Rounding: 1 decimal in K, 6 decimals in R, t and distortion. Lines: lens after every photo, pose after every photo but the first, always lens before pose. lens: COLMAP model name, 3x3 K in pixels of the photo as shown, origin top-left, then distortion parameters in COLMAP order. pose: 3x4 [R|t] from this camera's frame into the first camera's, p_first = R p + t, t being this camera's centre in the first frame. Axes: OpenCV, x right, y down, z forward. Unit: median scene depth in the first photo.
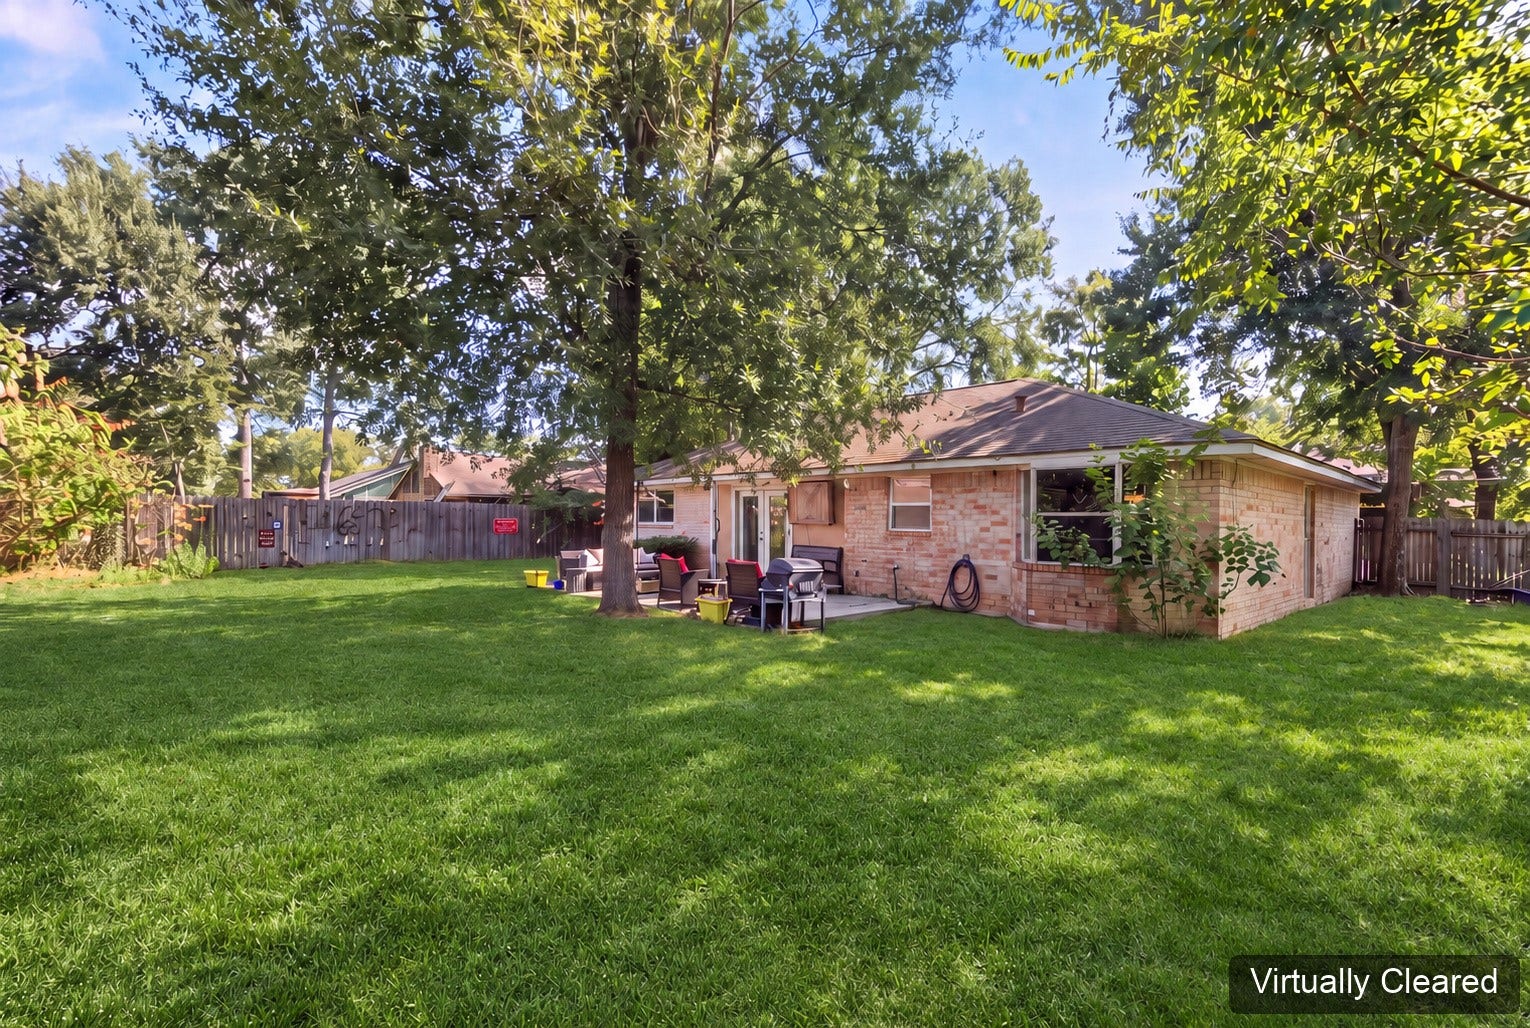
lens RADIAL K [[605.9, 0, 756.3], [0, 605.9, 520.6], [0, 0, 1]] dist [0.010772, -0.004116]
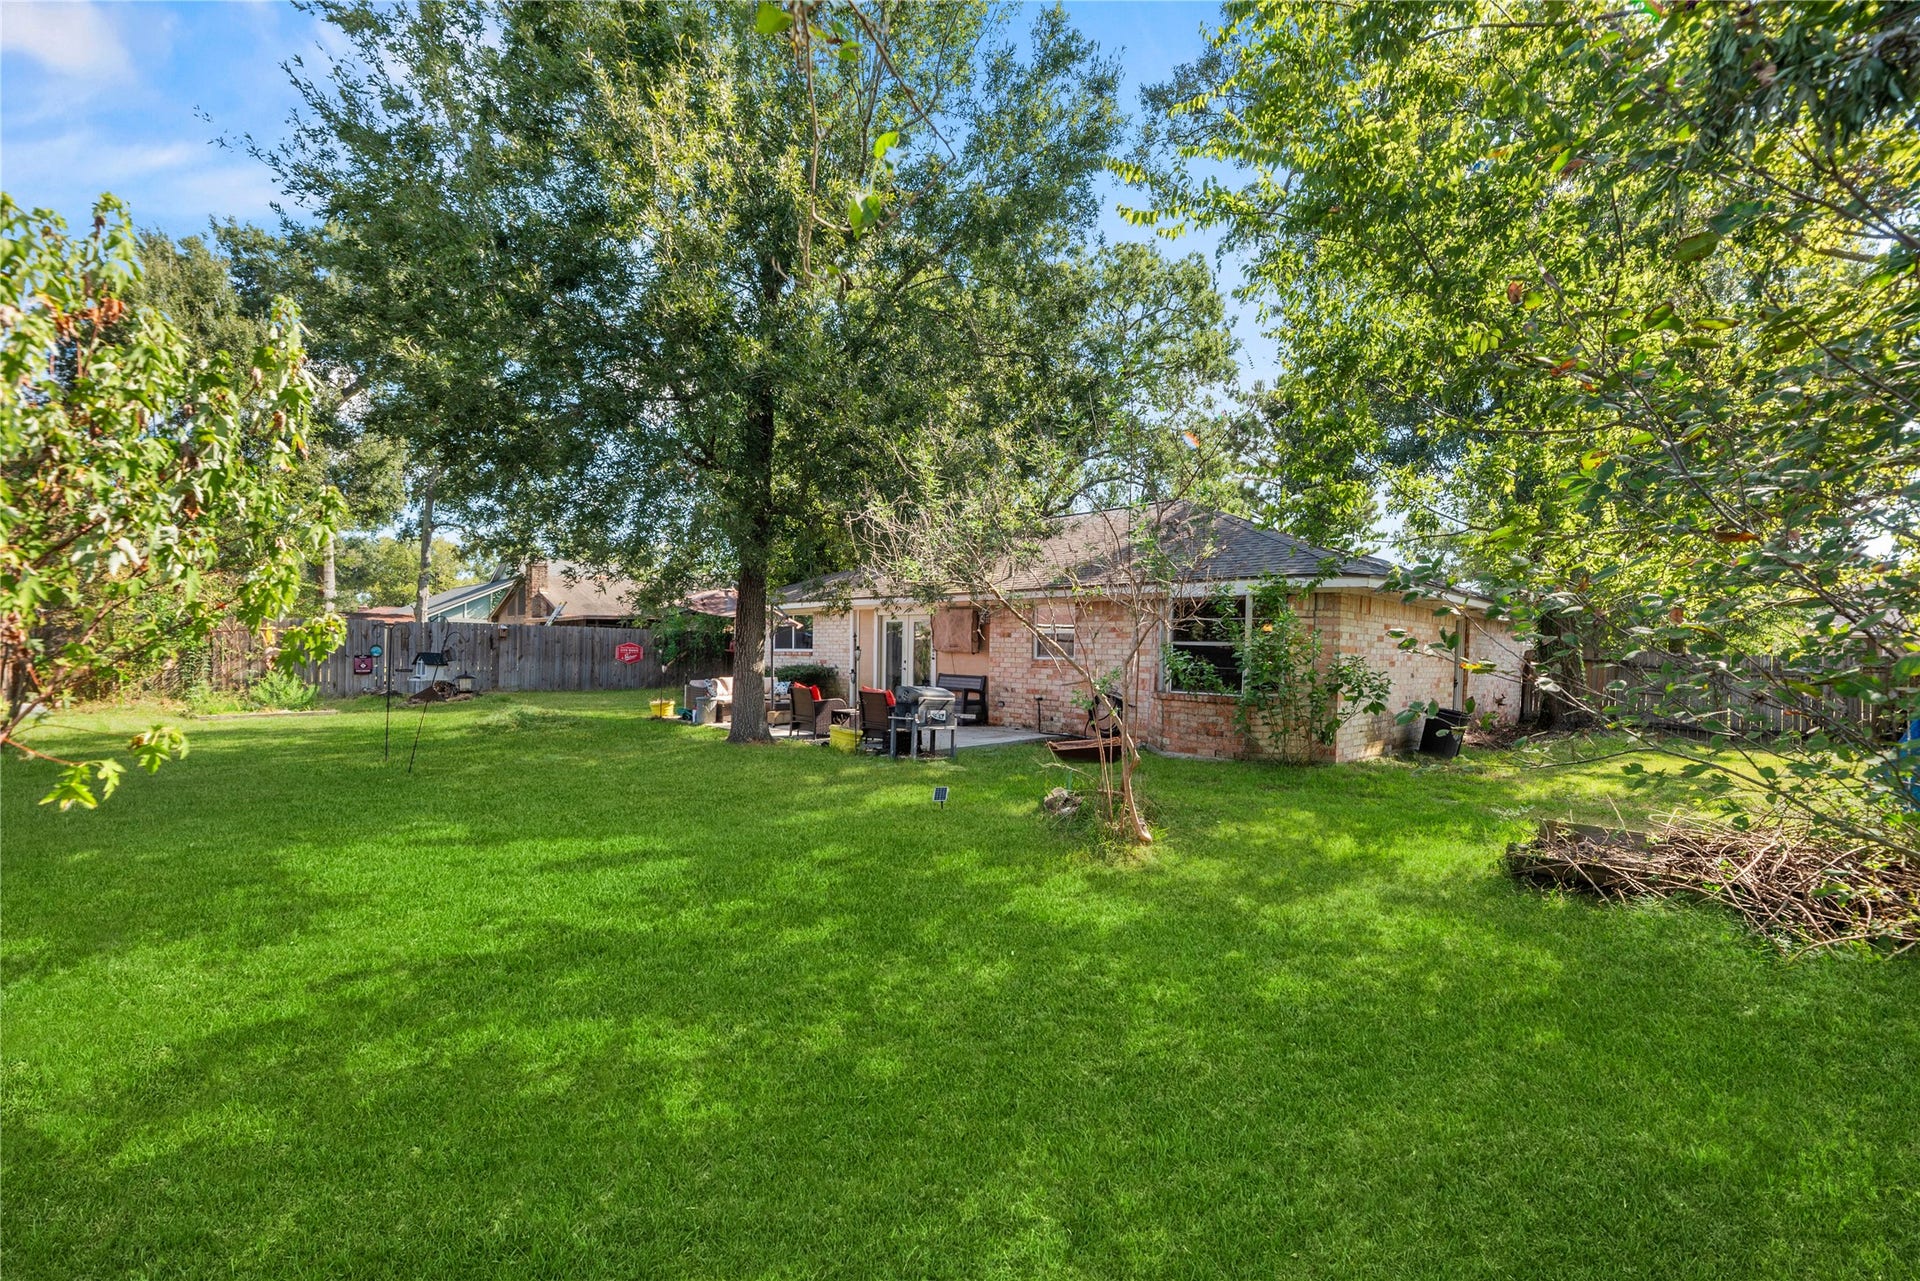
lens RADIAL K [[805.0, 0, 983.7], [0, 805.0, 629.3], [0, 0, 1]] dist [-0.000698, -0.000029]
pose [[0.998960, 0.005564, 0.045249, 0.085099], [-0.004829, 0.999855, -0.016357, -0.010667], [-0.045334, 0.016121, 0.998842, -0.292689]]
